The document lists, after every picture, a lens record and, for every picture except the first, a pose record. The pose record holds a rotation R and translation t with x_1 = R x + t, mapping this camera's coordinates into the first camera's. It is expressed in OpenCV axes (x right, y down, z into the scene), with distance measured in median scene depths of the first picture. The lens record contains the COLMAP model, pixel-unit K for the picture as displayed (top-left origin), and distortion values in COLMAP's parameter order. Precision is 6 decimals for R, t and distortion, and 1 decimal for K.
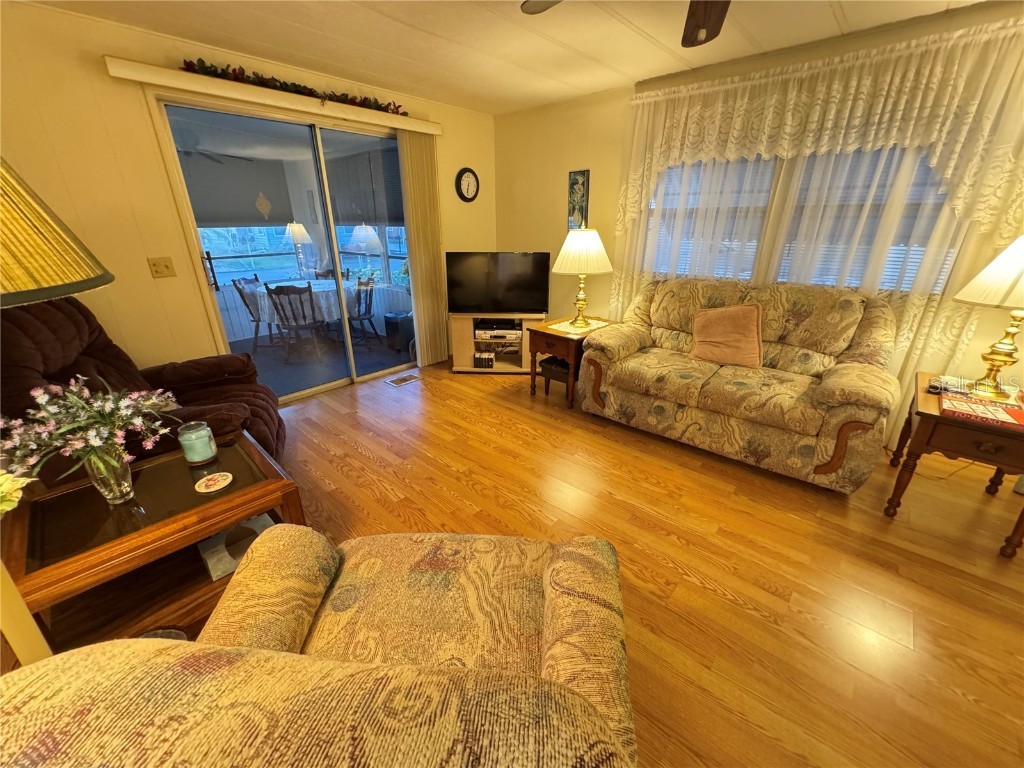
lens RADIAL K [[409.0, 0, 512.4], [0, 409.0, 383.1], [0, 0, 1]] dist [-0.002535, -0.000285]
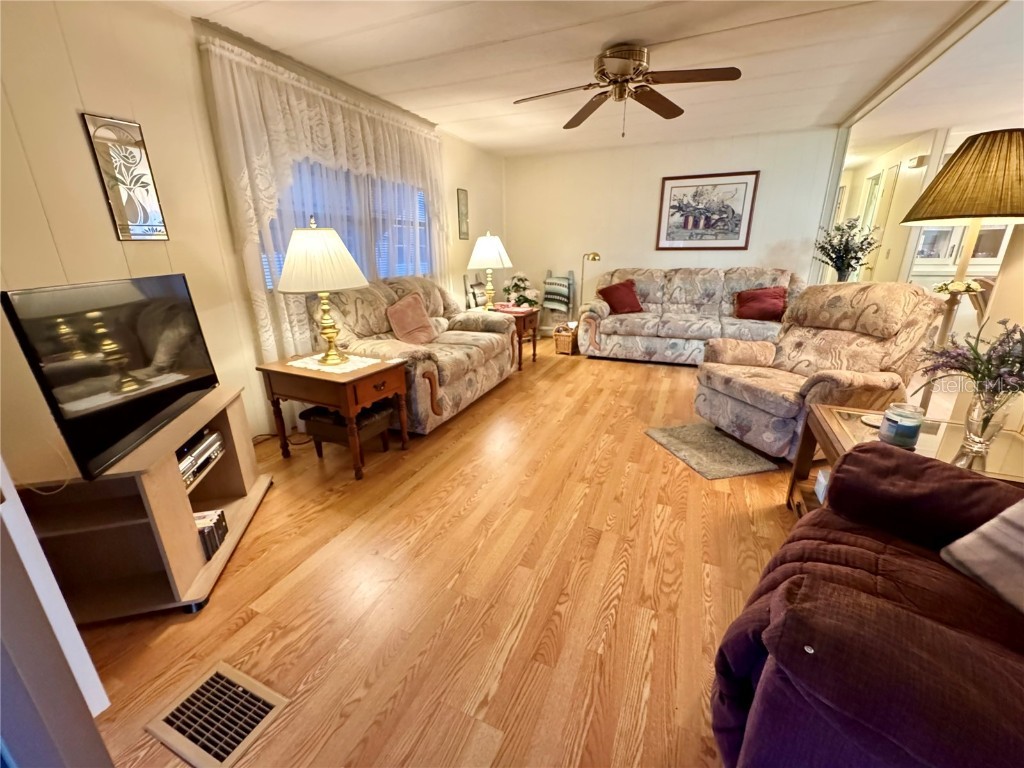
lens RADIAL K [[412.0, 0, 511.1], [0, 412.0, 382.6], [0, 0, 1]] dist [-0.000096, -0.000077]
pose [[-0.312814, -0.290690, 0.904238, -0.670888], [0.352841, 0.848324, 0.394777, -0.321072], [-0.881845, 0.442544, -0.162800, 0.963800]]
